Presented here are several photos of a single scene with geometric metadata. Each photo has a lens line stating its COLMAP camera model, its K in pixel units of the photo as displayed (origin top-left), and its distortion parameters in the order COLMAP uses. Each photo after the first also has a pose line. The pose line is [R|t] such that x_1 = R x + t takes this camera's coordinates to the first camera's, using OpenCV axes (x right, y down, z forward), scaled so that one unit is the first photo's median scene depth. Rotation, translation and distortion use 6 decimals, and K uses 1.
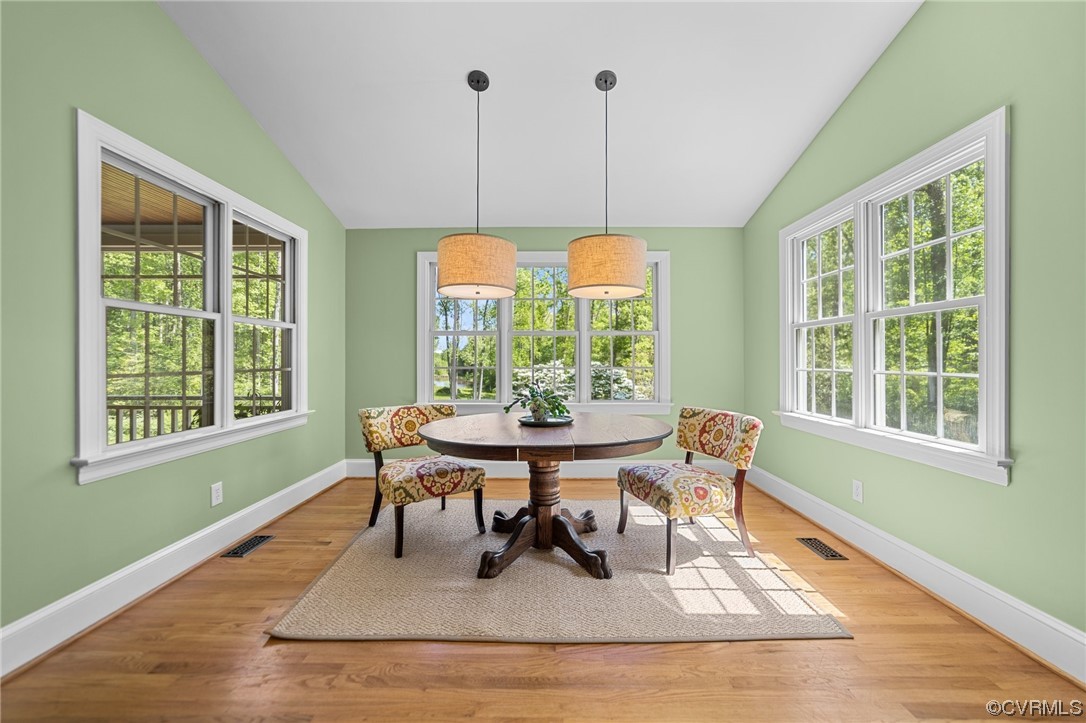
lens RADIAL K [[419.9, 0, 543.9], [0, 419.9, 357.6], [0, 0, 1]] dist [0.000382, 0.001225]
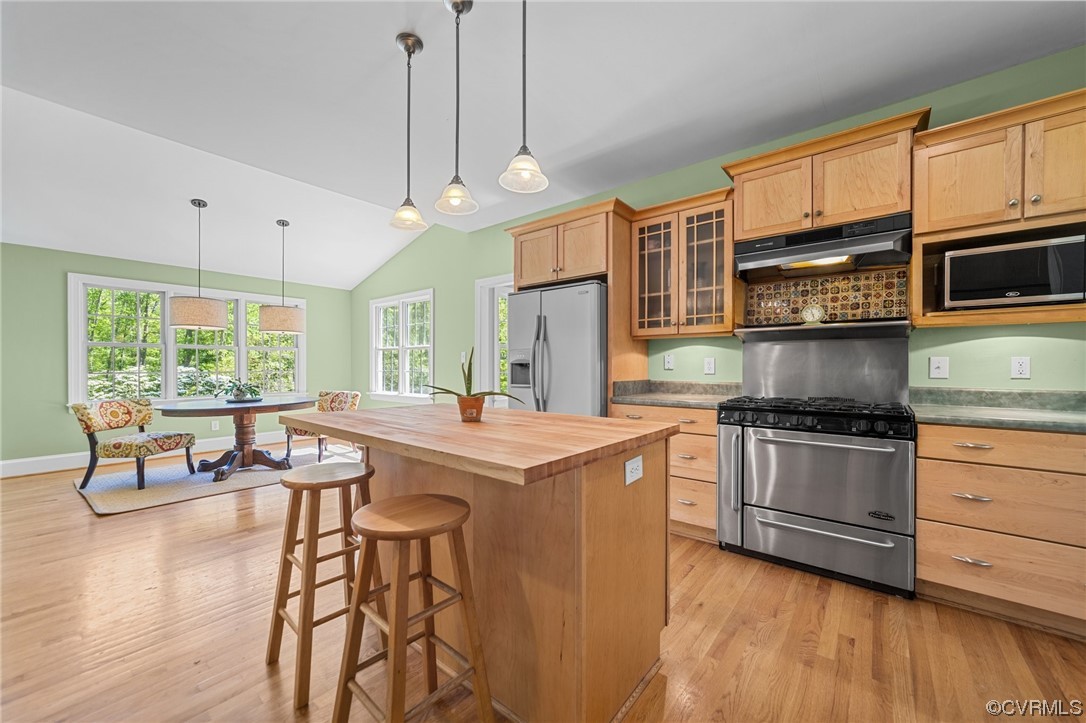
lens RADIAL K [[419.9, 0, 544.3], [0, 419.9, 365.8], [0, 0, 1]] dist [0.000382, 0.001225]
pose [[0.632807, -0.001713, 0.774308, -0.550926], [-0.003793, 0.999979, 0.005312, -0.012563], [-0.774301, -0.006299, 0.632787, -1.089121]]
